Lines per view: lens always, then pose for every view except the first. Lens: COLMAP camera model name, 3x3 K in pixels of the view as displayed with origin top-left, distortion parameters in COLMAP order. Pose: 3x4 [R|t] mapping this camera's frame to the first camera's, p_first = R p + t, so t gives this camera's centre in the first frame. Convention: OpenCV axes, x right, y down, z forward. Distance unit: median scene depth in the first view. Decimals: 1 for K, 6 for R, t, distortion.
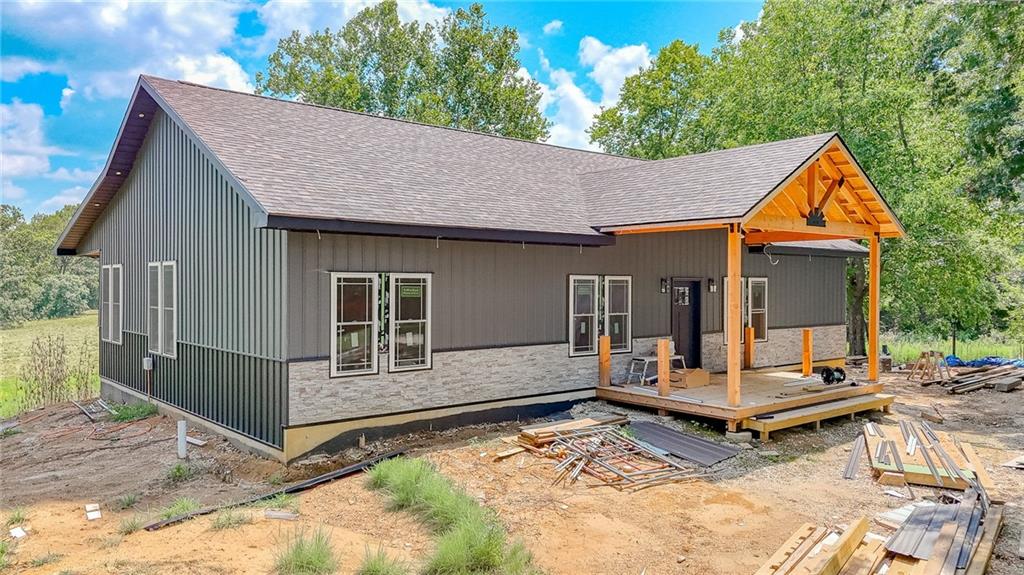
lens RADIAL K [[748.9, 0, 509.6], [0, 748.9, 289.1], [0, 0, 1]] dist [0.081105, -0.078925]
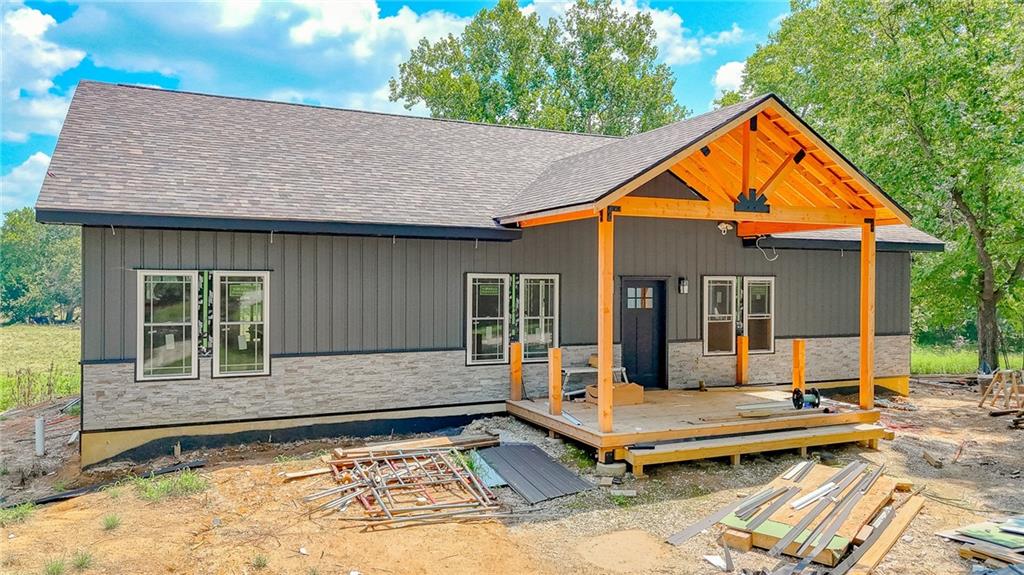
lens RADIAL K [[748.9, 0, 509.6], [0, 748.9, 289.1], [0, 0, 1]] dist [0.081105, -0.078925]
pose [[0.964841, 0.004028, -0.262803, 0.404071], [-0.004222, 0.999991, -0.000173, -0.000127], [0.262800, 0.001276, 0.964850, 0.175576]]
